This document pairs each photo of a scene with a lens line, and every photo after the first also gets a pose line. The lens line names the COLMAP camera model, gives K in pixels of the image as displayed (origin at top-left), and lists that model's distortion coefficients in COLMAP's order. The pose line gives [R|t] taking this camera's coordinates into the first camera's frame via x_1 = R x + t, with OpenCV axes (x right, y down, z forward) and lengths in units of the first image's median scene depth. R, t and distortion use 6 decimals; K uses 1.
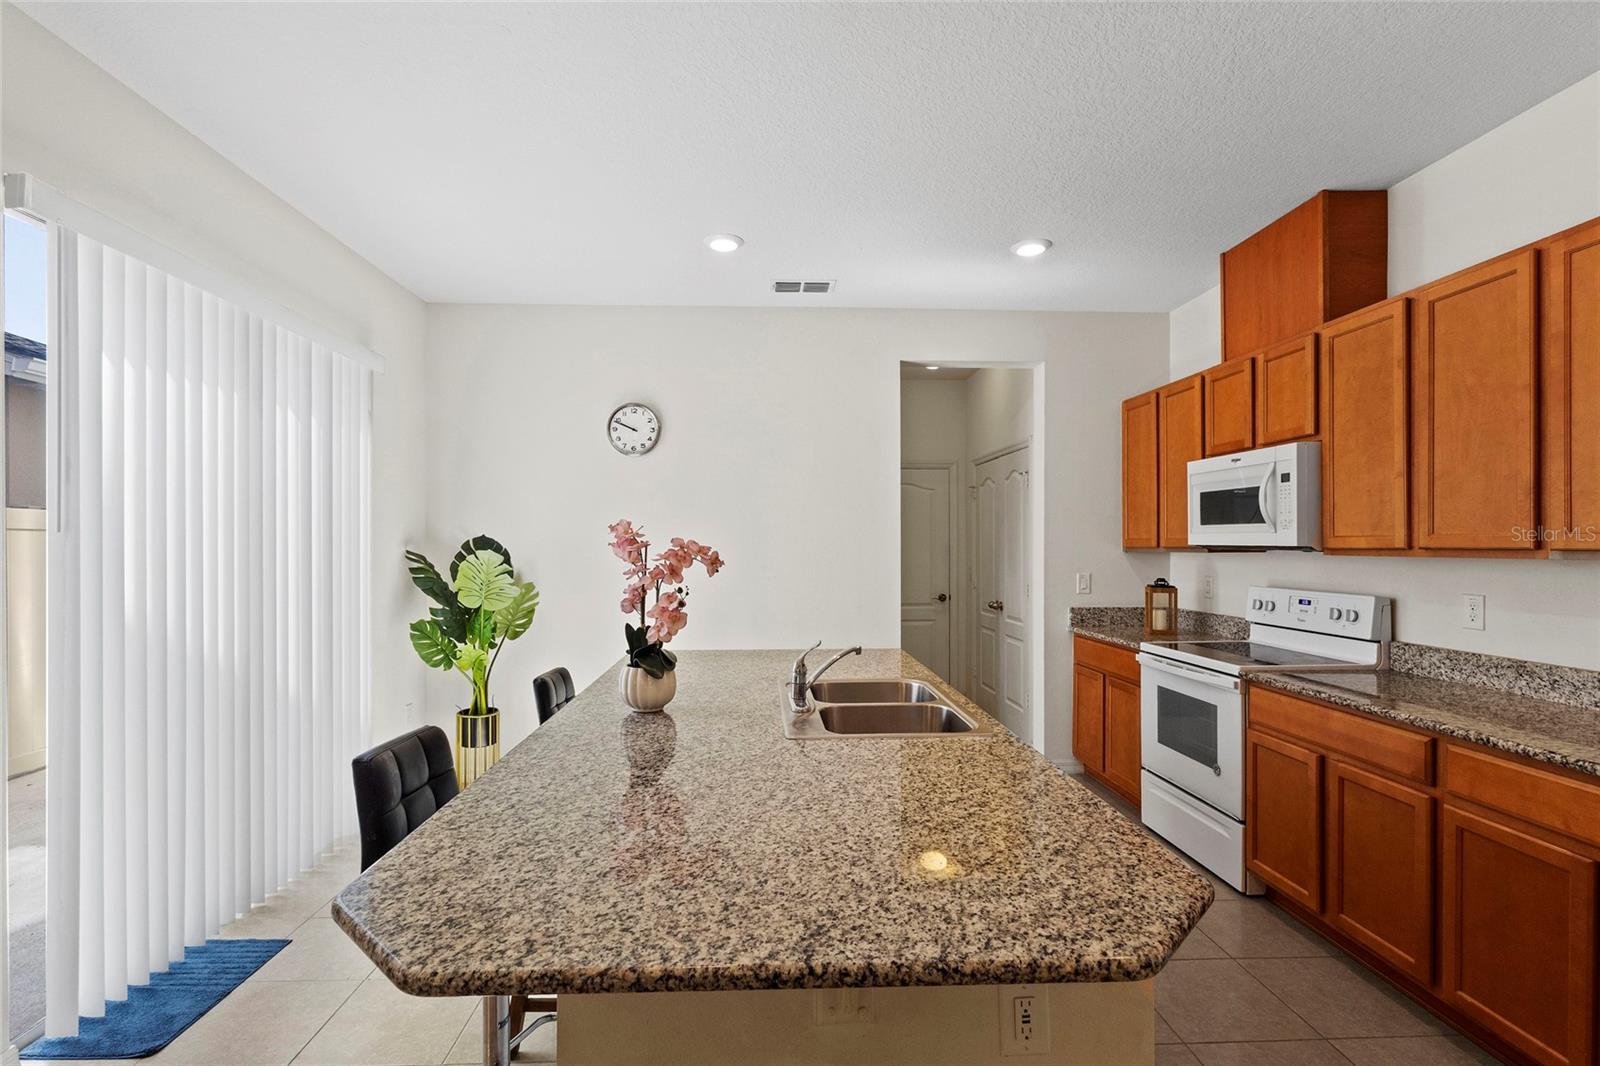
lens RADIAL K [[736.7, 0, 788.6], [0, 736.7, 545.8], [0, 0, 1]] dist [0.001038, 0.000668]
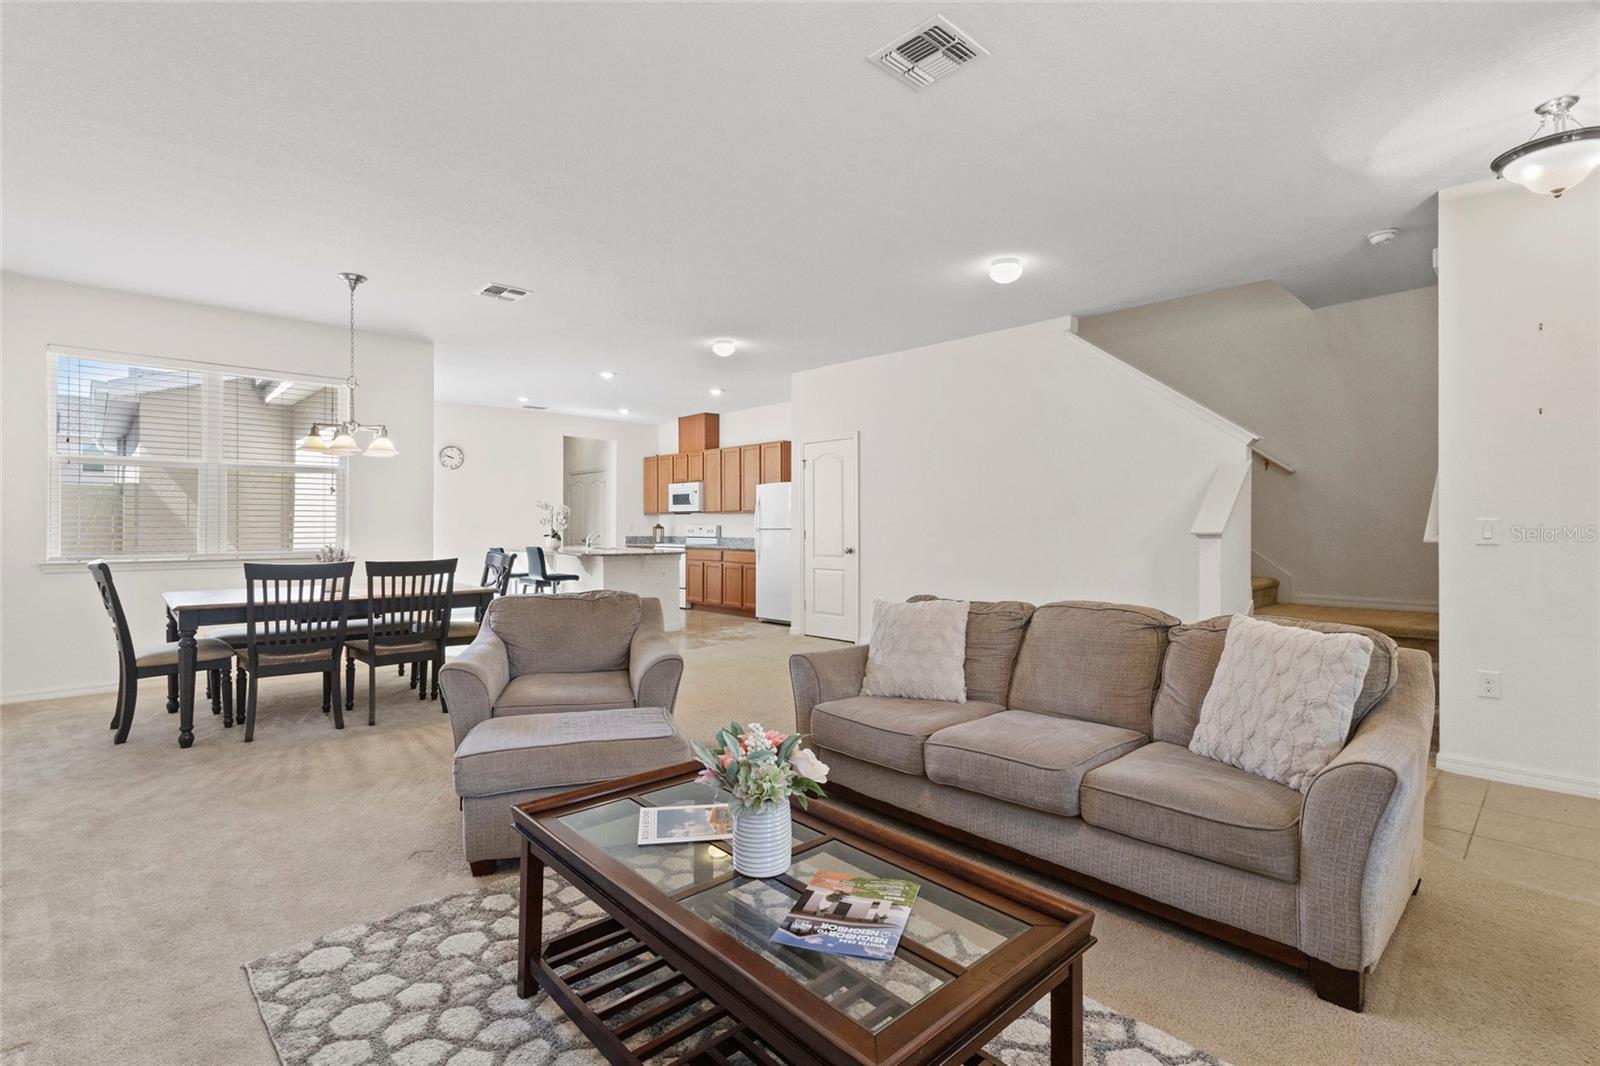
lens RADIAL K [[736.7, 0, 772.0], [0, 736.7, 519.4], [0, 0, 1]] dist [0.001038, 0.000668]
pose [[0.767596, 0.005951, 0.640906, -1.329064], [-0.000115, 0.999958, -0.009147, 0.072610], [-0.640934, 0.006948, 0.767565, -1.975462]]
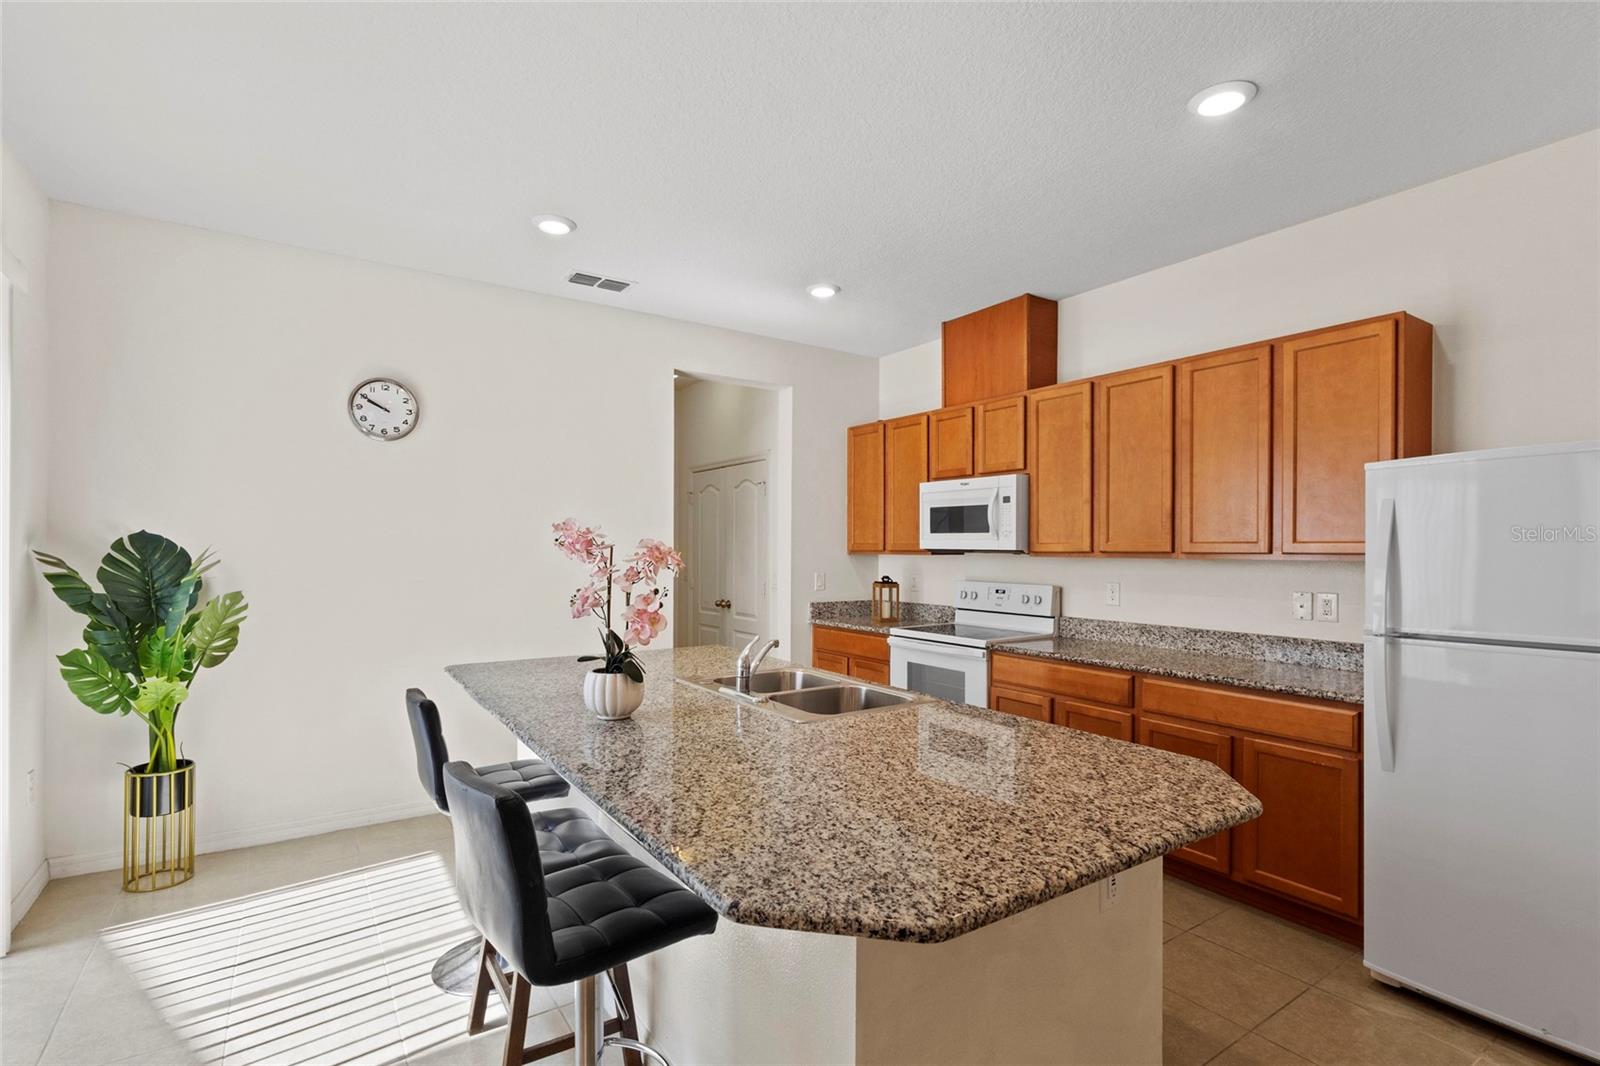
lens RADIAL K [[736.7, 0, 793.1], [0, 736.7, 552.7], [0, 0, 1]] dist [0.001038, 0.000668]
pose [[0.854284, 0.002361, 0.519801, -0.371425], [-0.005113, 0.999979, 0.003861, 0.002075], [-0.519782, -0.005956, 0.854278, 0.043731]]
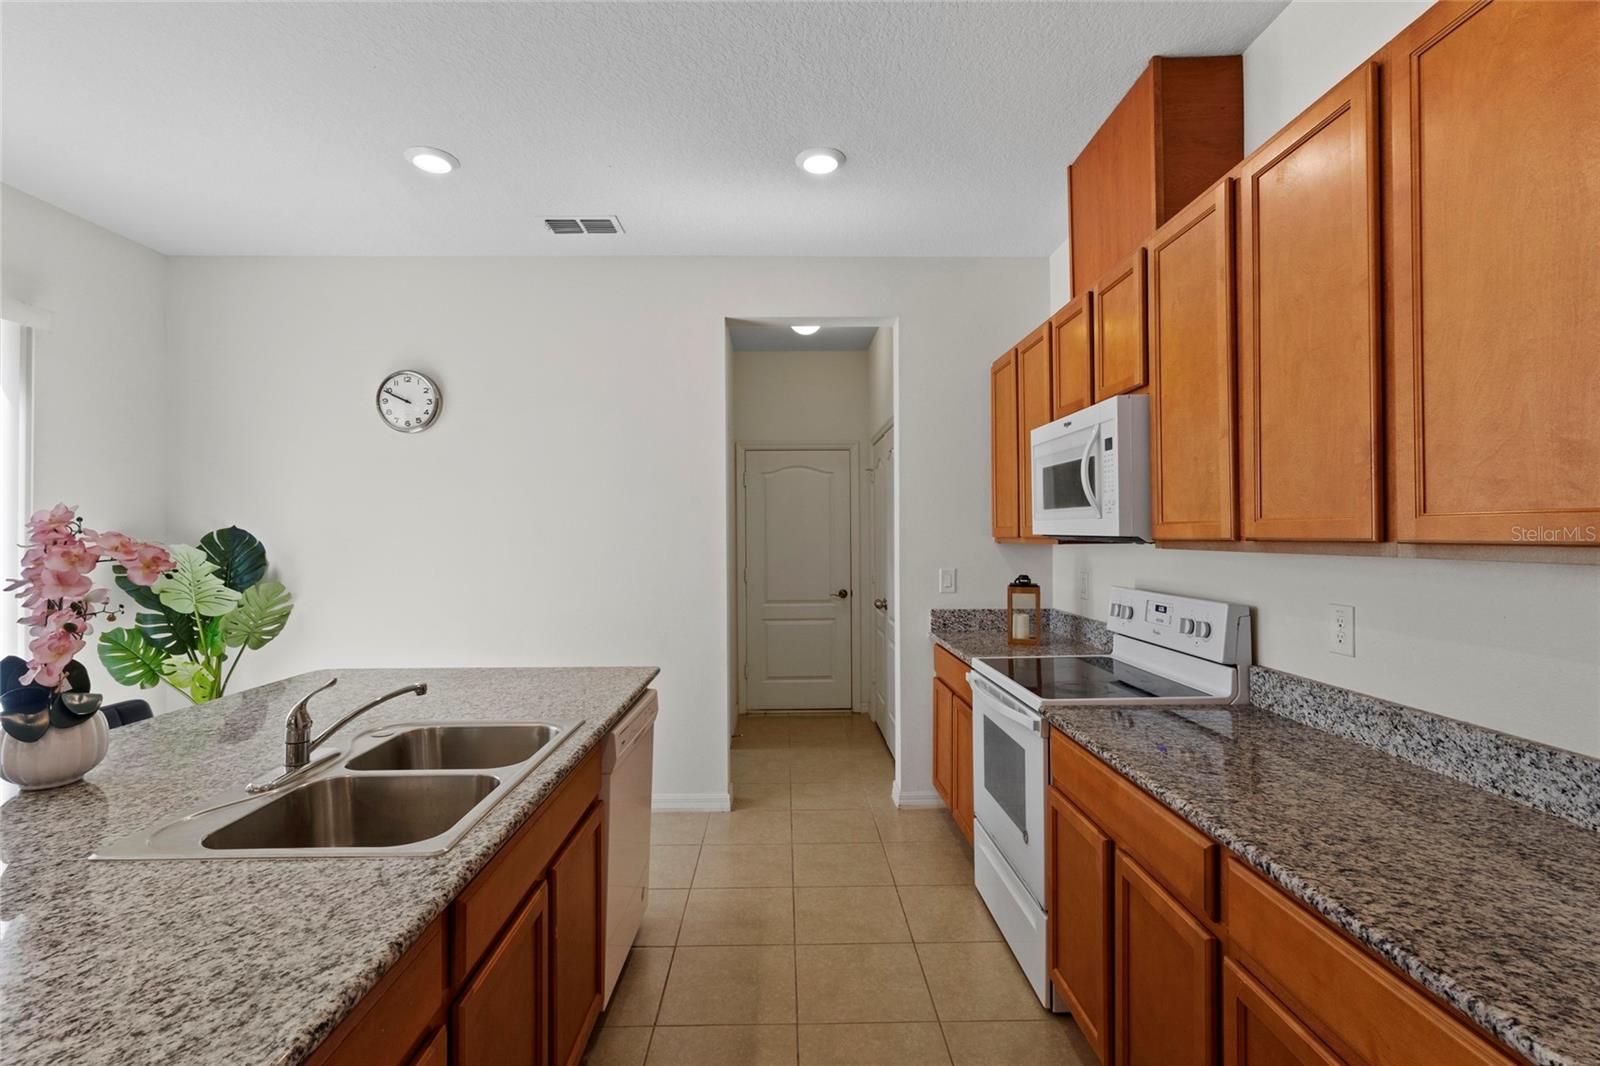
lens RADIAL K [[736.7, 0, 774.7], [0, 736.7, 526.9], [0, 0, 1]] dist [0.001038, 0.000668]
pose [[0.999516, -0.005435, -0.030634, 0.363157], [0.005143, 0.999941, -0.009584, -0.003551], [0.030684, 0.009421, 0.999485, 0.249836]]
